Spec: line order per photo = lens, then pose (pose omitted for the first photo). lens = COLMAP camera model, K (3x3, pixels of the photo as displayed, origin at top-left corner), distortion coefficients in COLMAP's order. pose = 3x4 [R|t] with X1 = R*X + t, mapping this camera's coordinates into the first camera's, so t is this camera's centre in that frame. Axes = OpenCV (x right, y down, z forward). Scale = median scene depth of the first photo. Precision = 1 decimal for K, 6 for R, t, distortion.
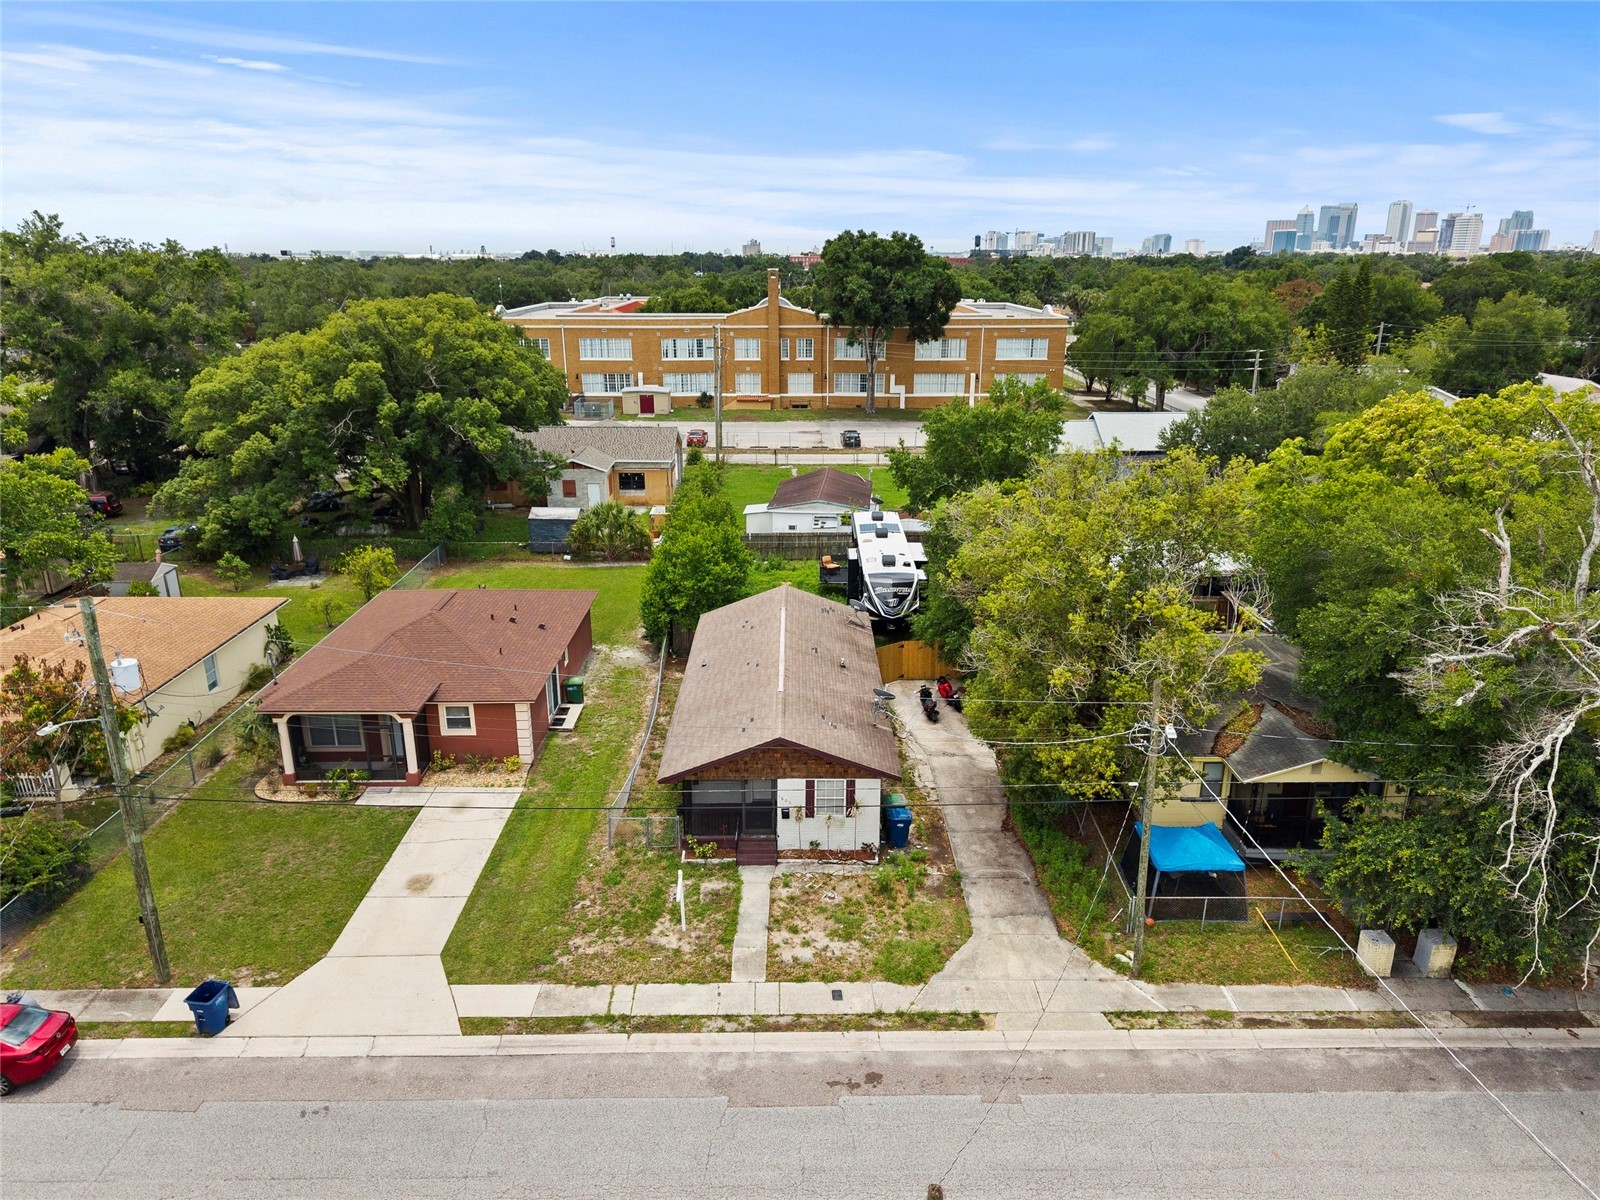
lens RADIAL K [[1070.4, 0, 803.7], [0, 1070.4, 593.9], [0, 0, 1]] dist [0.035982, -0.038416]
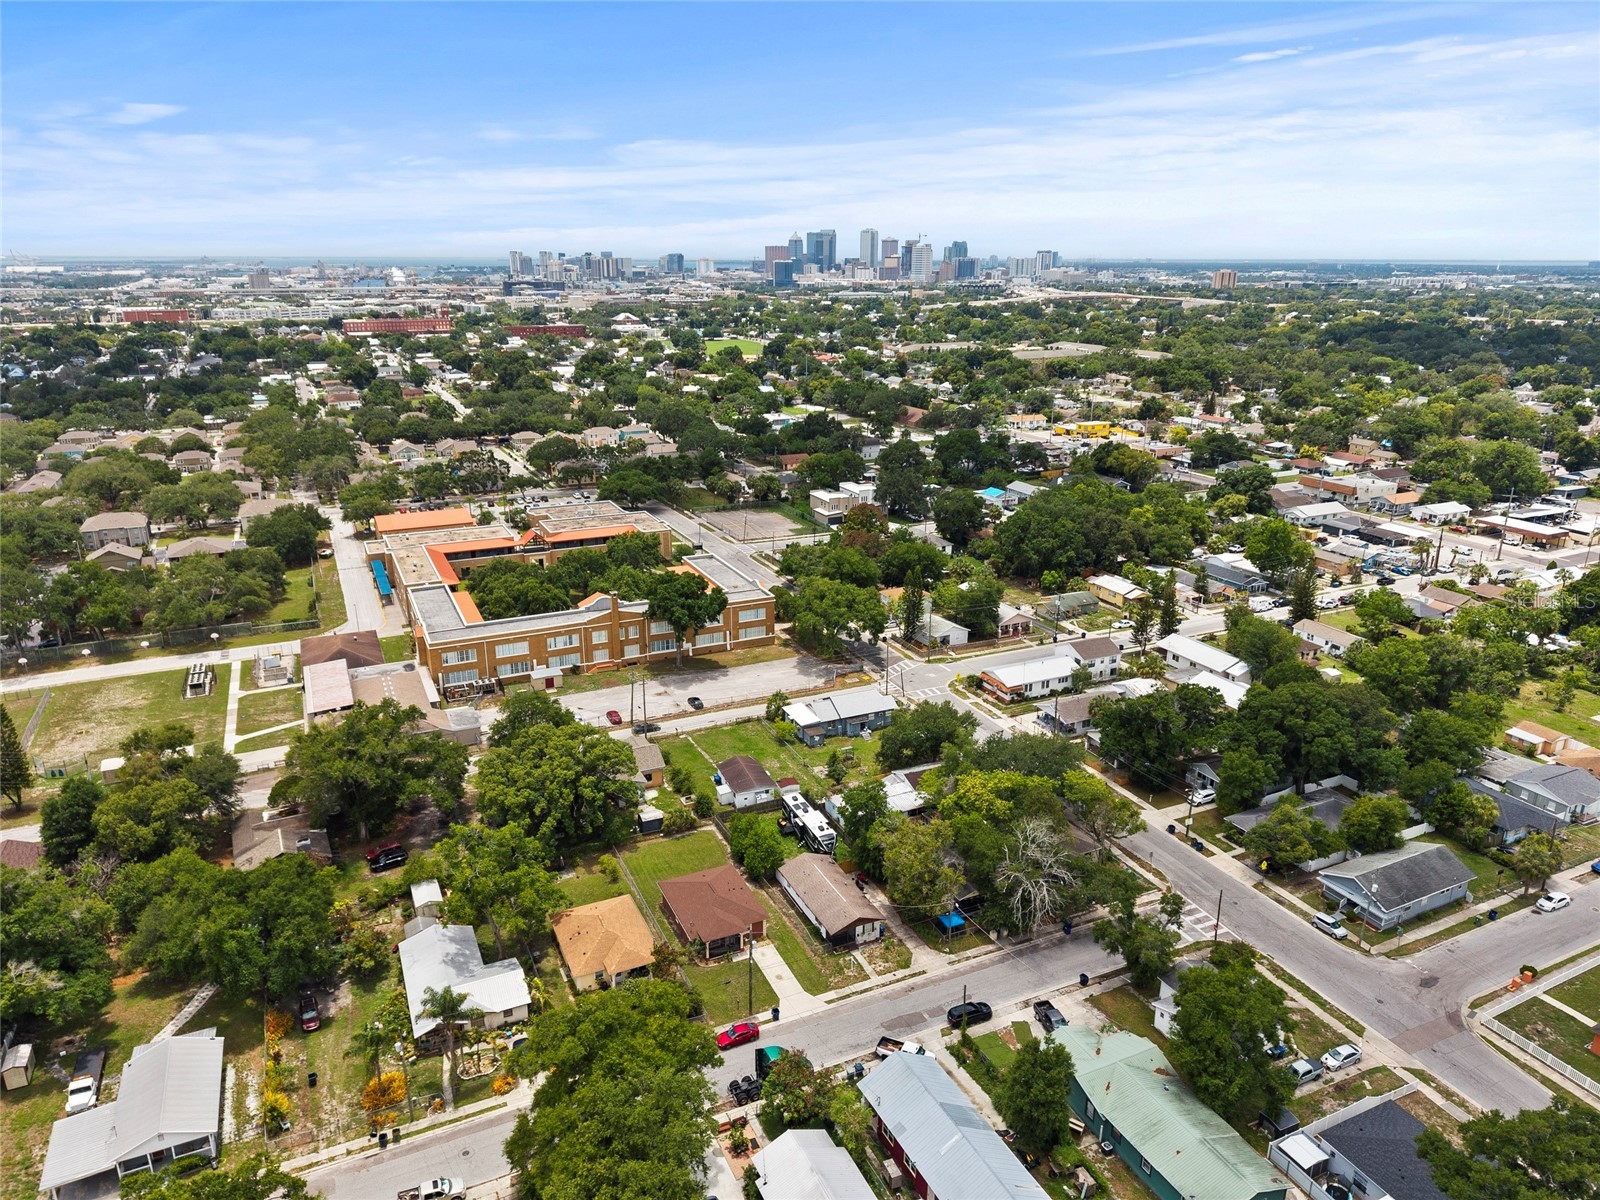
lens RADIAL K [[1070.4, 0, 799.7], [0, 1070.4, 605.6], [0, 0, 1]] dist [0.035982, -0.038416]
pose [[0.911336, -0.128016, 0.391252, -1.570104], [0.122554, 0.991695, 0.039014, -1.147981], [-0.392997, 0.012395, 0.919456, -2.486492]]
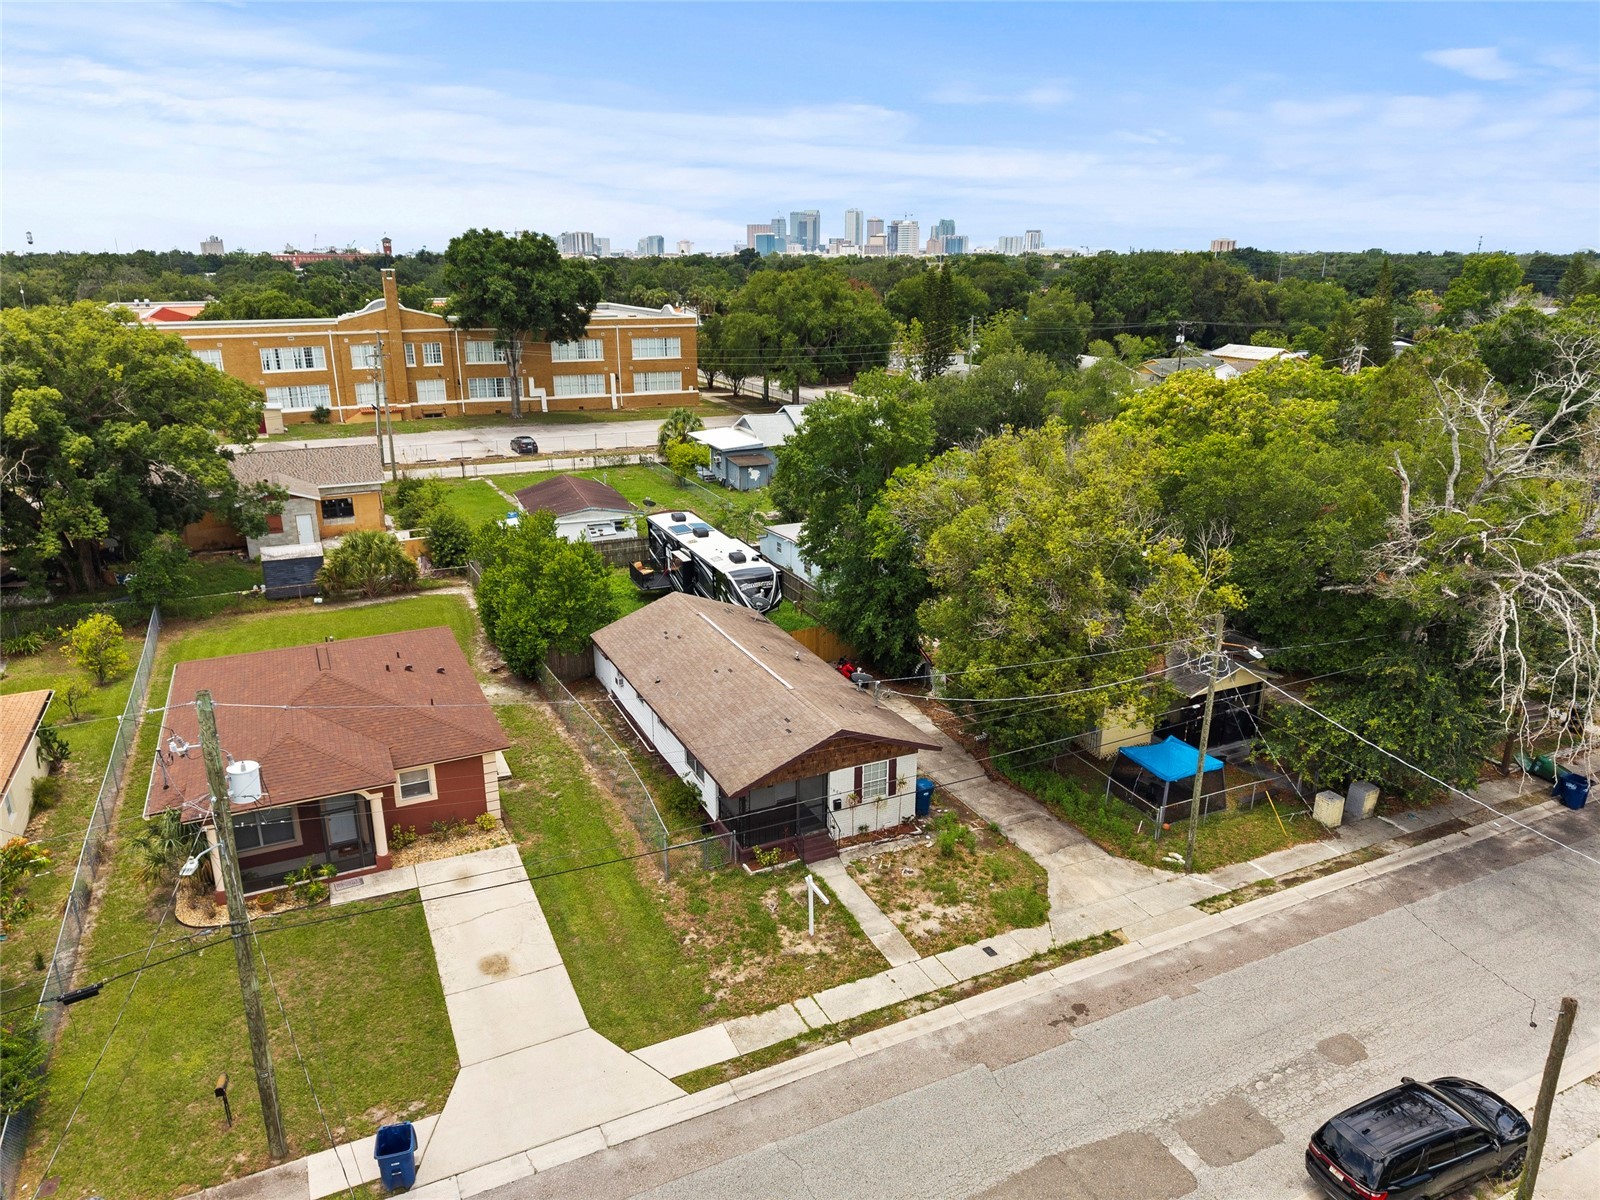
lens RADIAL K [[1070.4, 0, 802.9], [0, 1070.4, 596.1], [0, 0, 1]] dist [0.035982, -0.038416]
pose [[0.904546, -0.127537, 0.406855, -0.436171], [0.126876, 0.991502, 0.028729, -0.024854], [-0.407062, 0.025633, 0.913041, 0.078622]]
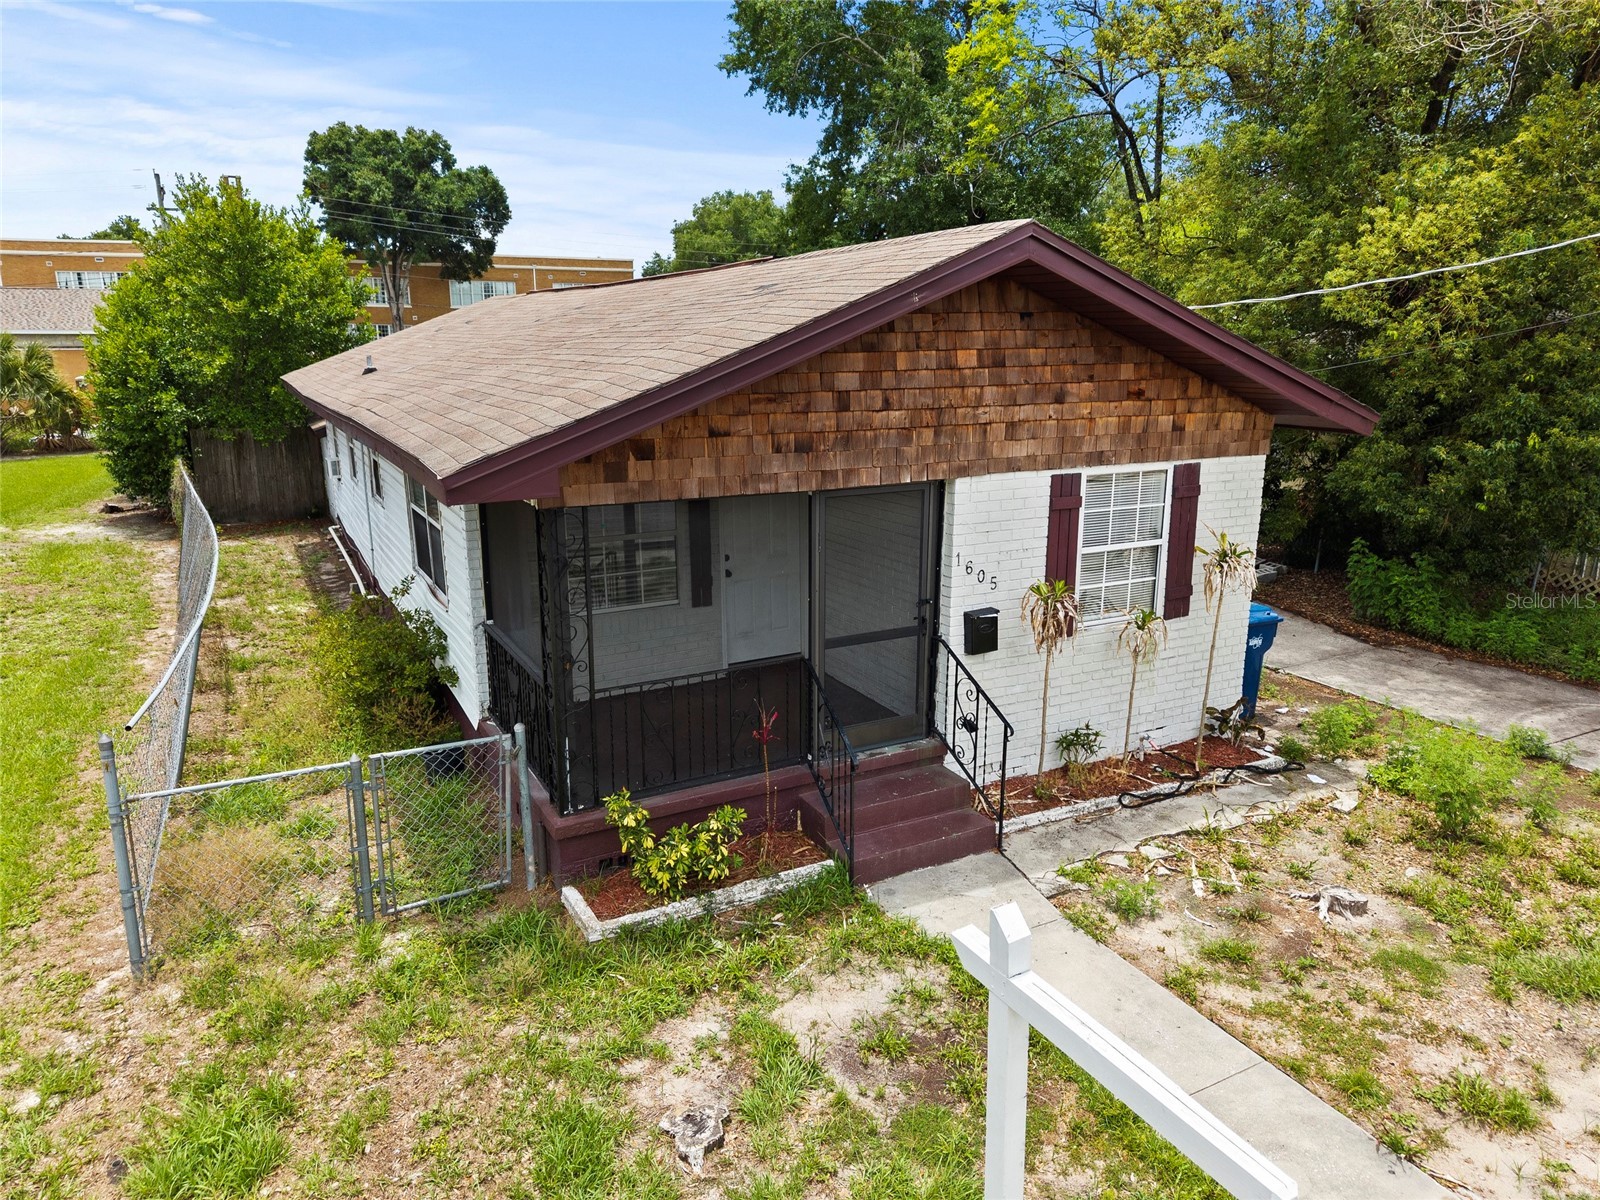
lens RADIAL K [[1070.4, 0, 802.6], [0, 1070.4, 597.1], [0, 0, 1]] dist [0.035982, -0.038416]
pose [[0.887854, -0.110272, 0.446716, -0.159350], [0.140941, 0.989367, -0.035895, 0.201210], [-0.438008, 0.094830, 0.893956, 0.803271]]
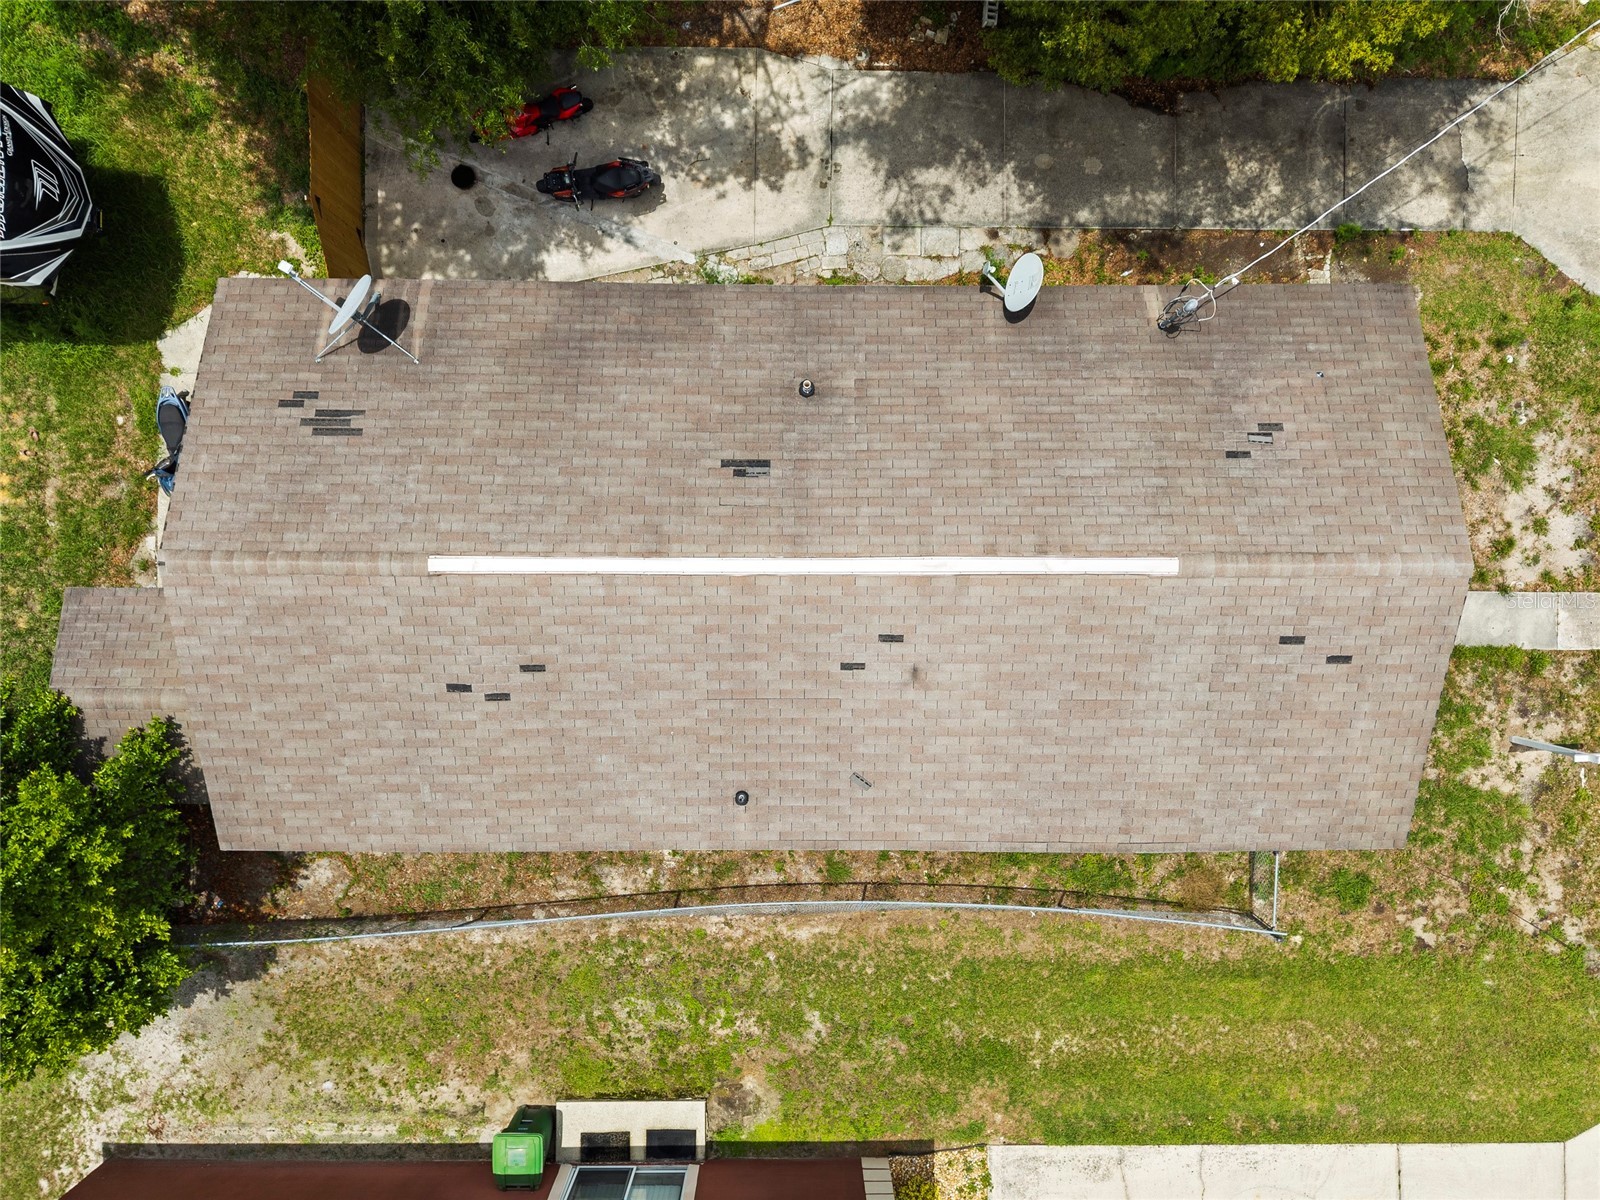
lens RADIAL K [[1070.4, 0, 805.0], [0, 1070.4, 597.1], [0, 0, 1]] dist [0.035982, -0.038416]
pose [[0.010003, -0.999896, -0.010387, -0.030607], [0.290848, -0.007029, 0.956743, -0.310563], [-0.956717, -0.012591, 0.290747, 1.077045]]
